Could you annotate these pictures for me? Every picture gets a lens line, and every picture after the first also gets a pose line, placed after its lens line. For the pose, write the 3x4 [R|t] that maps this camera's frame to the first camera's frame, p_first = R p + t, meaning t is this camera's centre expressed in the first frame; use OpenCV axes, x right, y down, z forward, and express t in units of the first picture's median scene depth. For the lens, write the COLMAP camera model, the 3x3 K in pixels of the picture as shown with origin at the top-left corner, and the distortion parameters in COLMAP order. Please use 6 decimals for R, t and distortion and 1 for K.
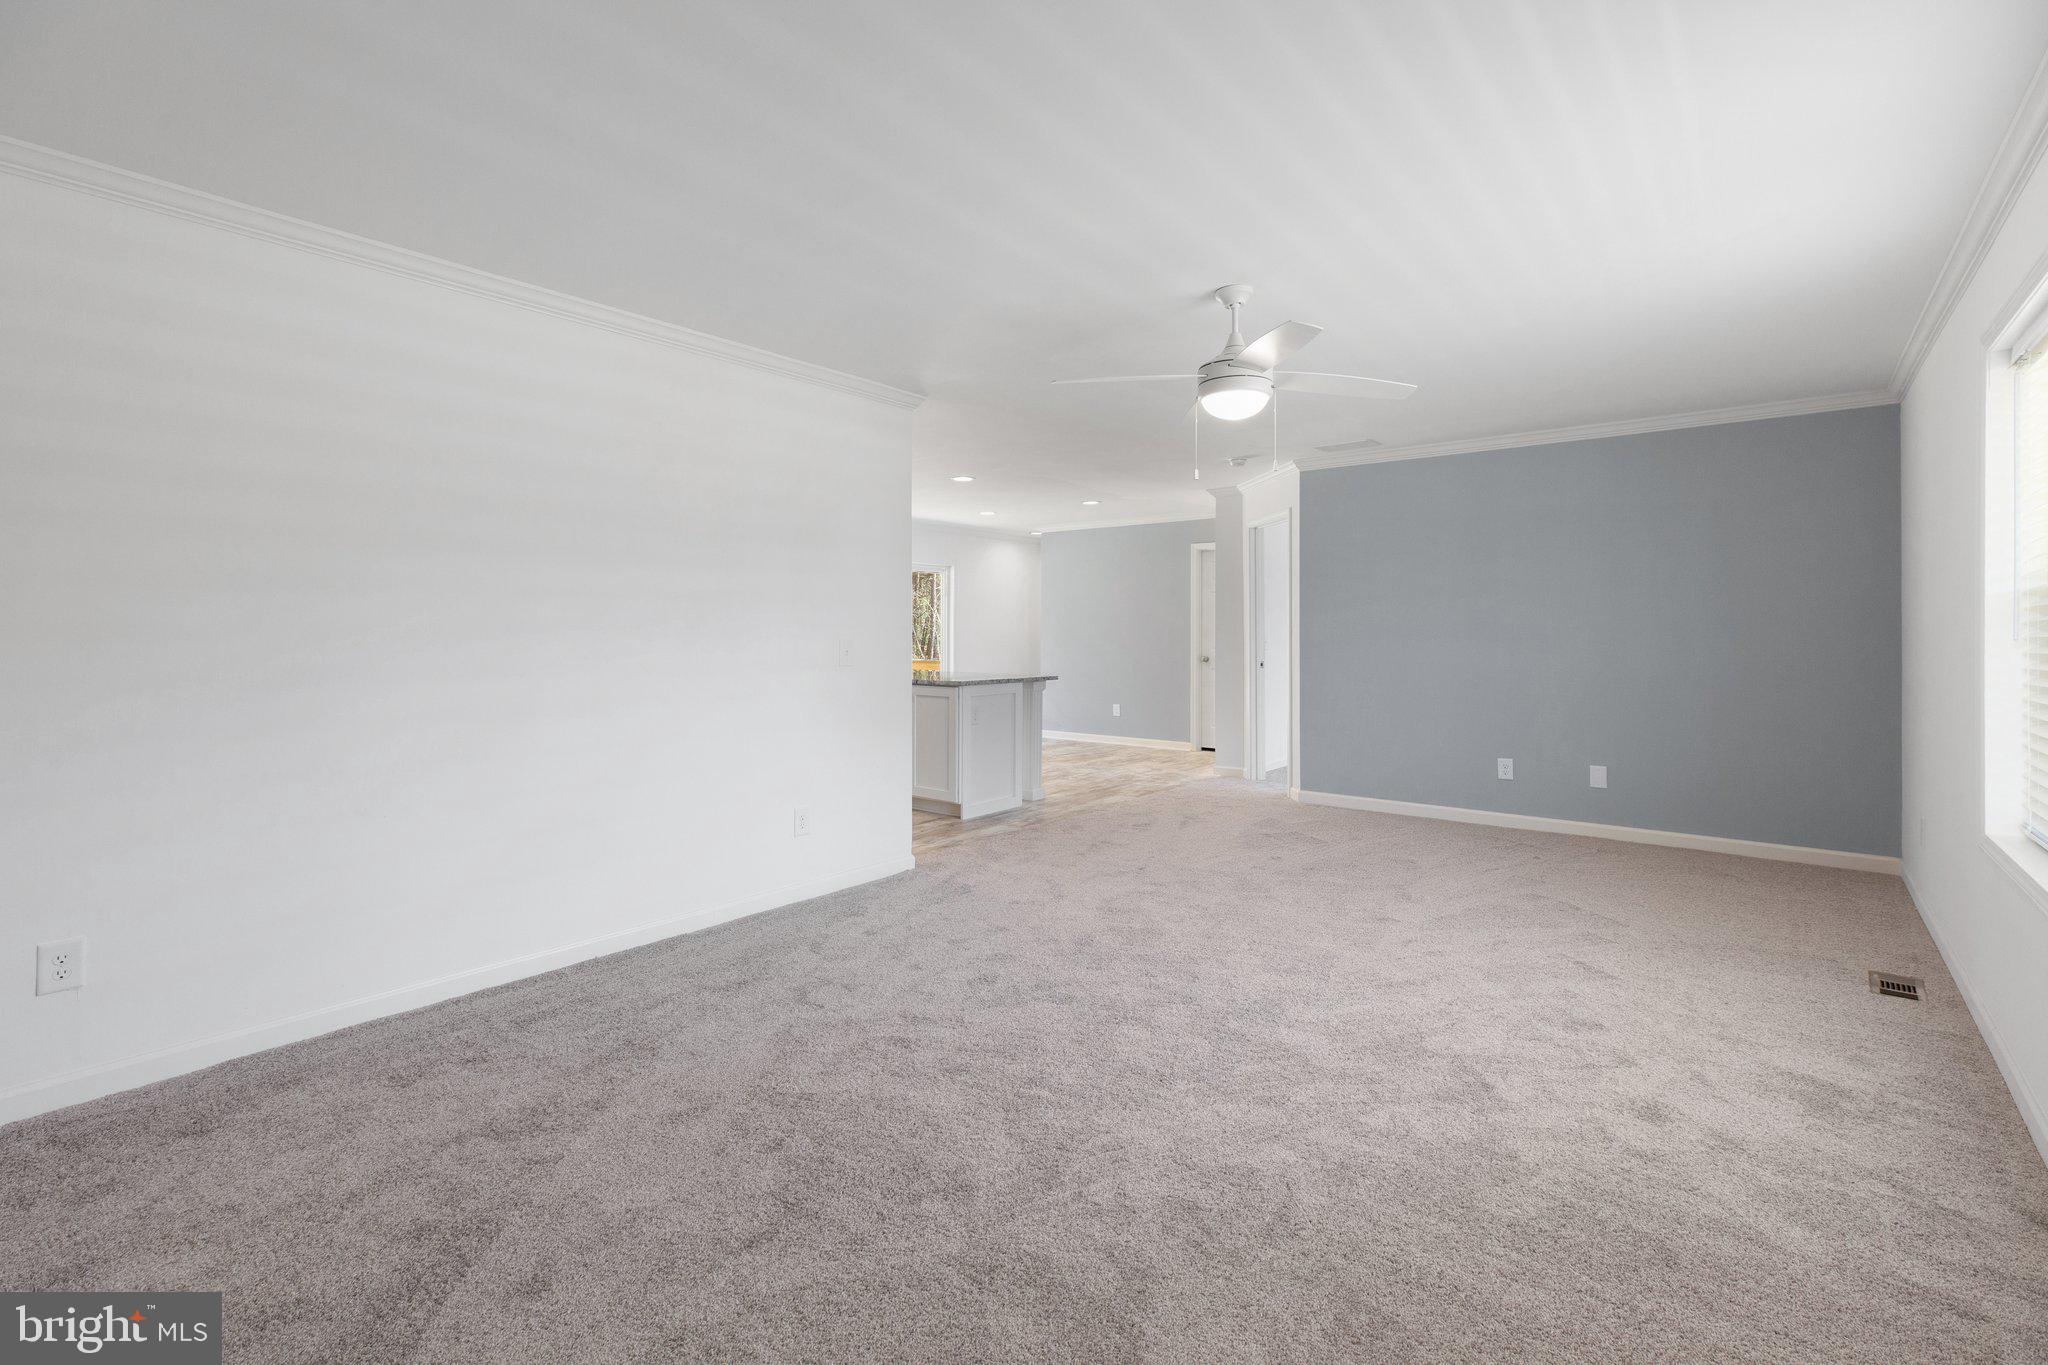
lens RADIAL K [[936.0, 0, 1026.8], [0, 936.0, 624.5], [0, 0, 1]] dist [0.008554, -0.000462]
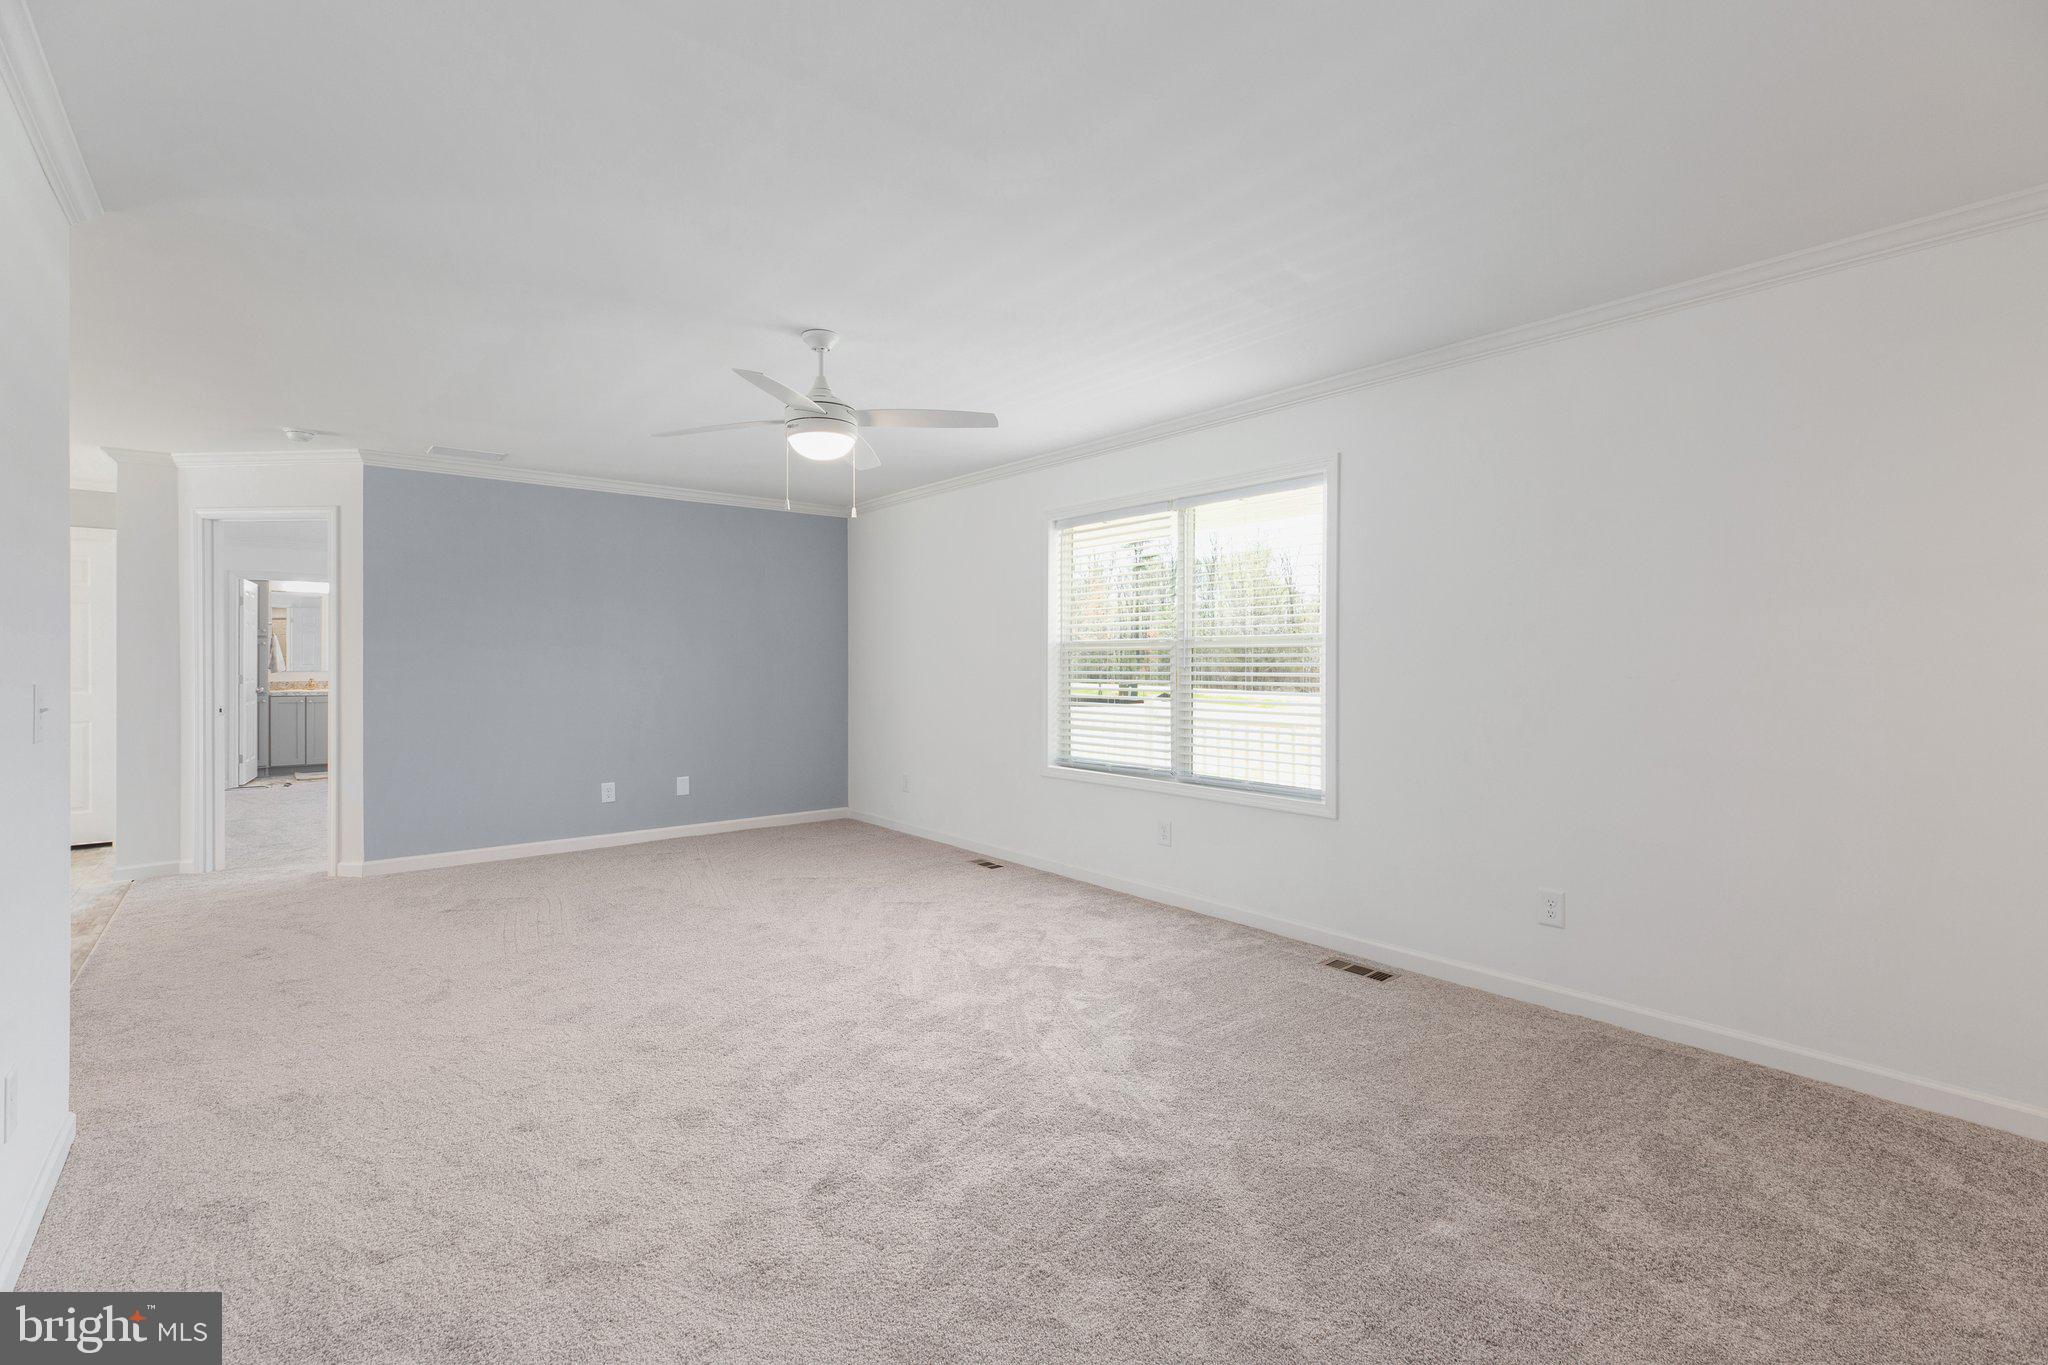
lens RADIAL K [[906.5, 0, 1023.5], [0, 906.5, 671.5], [0, 0, 1]] dist [0.008343, 0.000197]
pose [[0.204460, -0.011532, 0.978807, -0.790124], [-0.006370, 0.999894, 0.013111, -0.001043], [-0.978854, -0.008916, 0.204365, 0.636015]]
